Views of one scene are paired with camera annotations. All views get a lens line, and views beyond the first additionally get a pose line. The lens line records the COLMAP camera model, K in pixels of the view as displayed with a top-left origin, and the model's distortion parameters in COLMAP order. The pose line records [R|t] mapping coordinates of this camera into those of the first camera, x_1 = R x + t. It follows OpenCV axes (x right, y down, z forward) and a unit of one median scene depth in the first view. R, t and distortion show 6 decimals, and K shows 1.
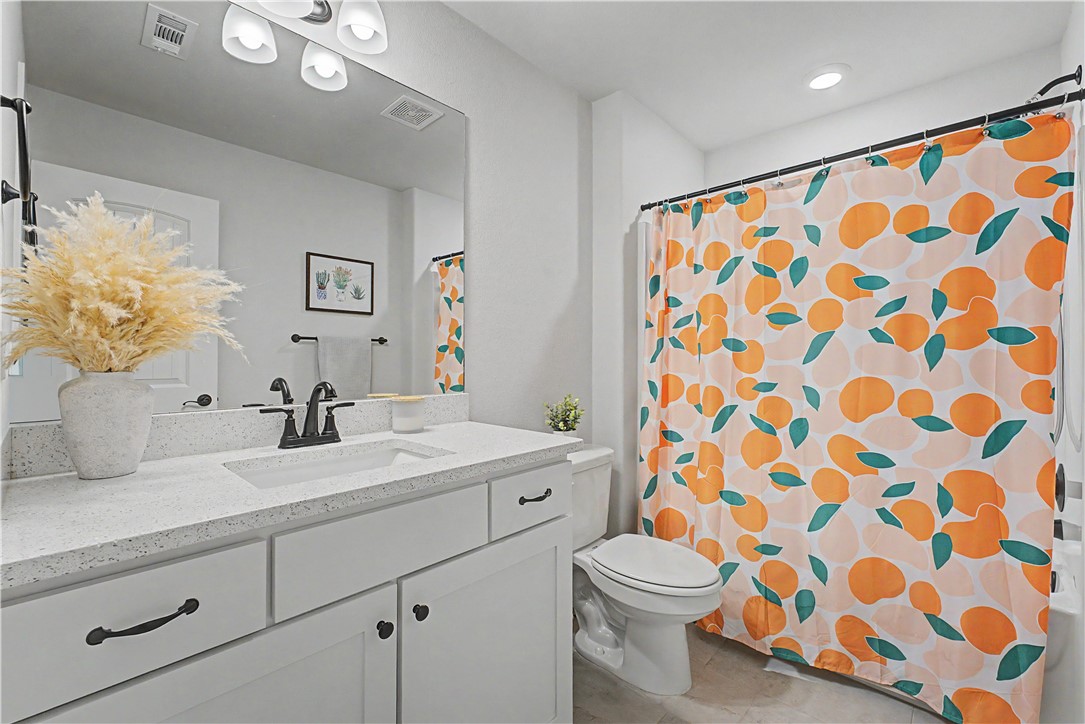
lens RADIAL K [[455.0, 0, 536.2], [0, 455.0, 359.8], [0, 0, 1]] dist [-0.002384, -0.000095]
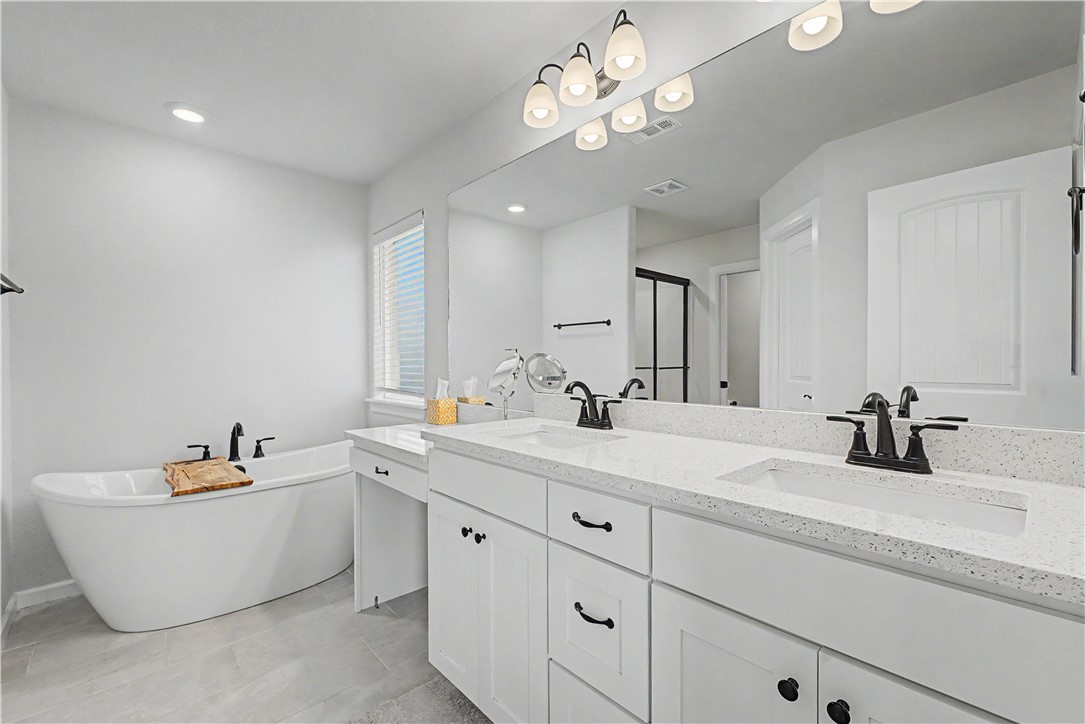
lens RADIAL K [[488.8, 0, 536.8], [0, 488.8, 361.8], [0, 0, 1]] dist [-0.001326, 0.000037]
pose [[-0.086767, -0.000139, -0.996229, 0.550632], [-0.004296, 0.999991, 0.000234, -0.002767], [0.996219, 0.004300, -0.086767, 0.569837]]
